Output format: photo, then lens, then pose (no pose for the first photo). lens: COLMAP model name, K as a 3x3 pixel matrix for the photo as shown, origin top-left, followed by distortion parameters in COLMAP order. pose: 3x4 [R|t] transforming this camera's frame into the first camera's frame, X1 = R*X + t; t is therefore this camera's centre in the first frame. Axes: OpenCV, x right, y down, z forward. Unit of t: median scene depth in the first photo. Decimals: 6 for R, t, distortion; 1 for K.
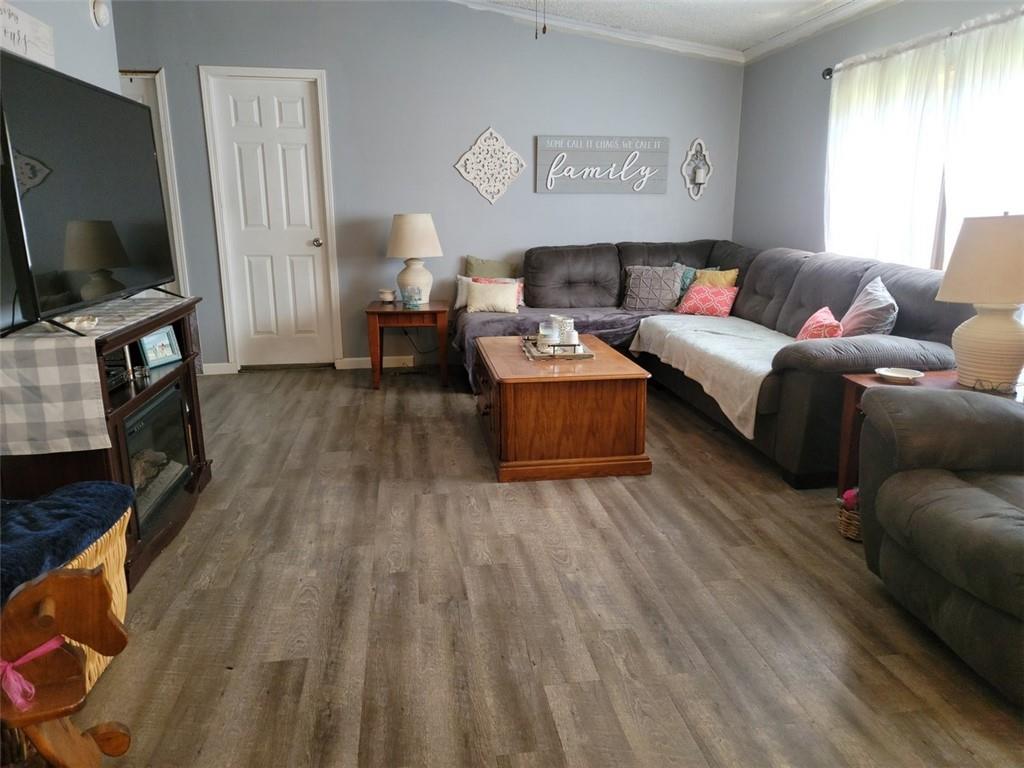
lens RADIAL K [[762.9, 0, 512.0], [0, 762.9, 384.0], [0, 0, 1]] dist [0.095581, -0.083111]
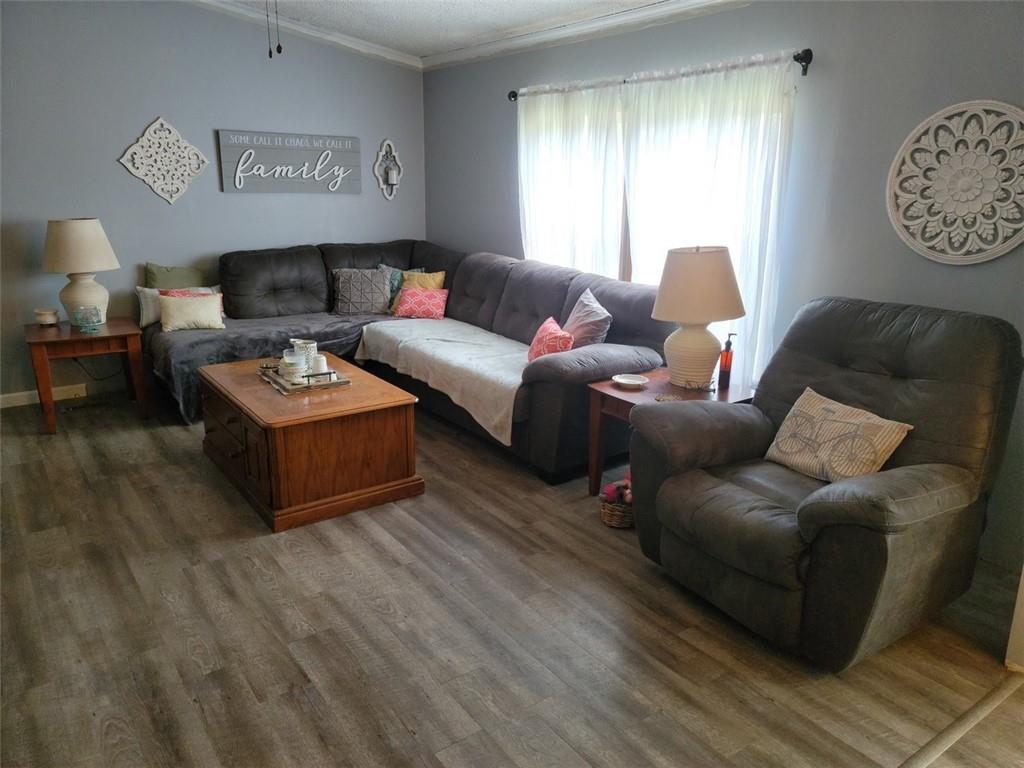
lens RADIAL K [[764.5, 0, 520.7], [0, 764.5, 380.0], [0, 0, 1]] dist [0.071225, -0.047211]
pose [[0.883930, -0.109794, 0.454548, -0.152218], [0.089408, 0.993794, 0.066180, -0.088097], [-0.458993, -0.017858, 0.888260, 0.028737]]
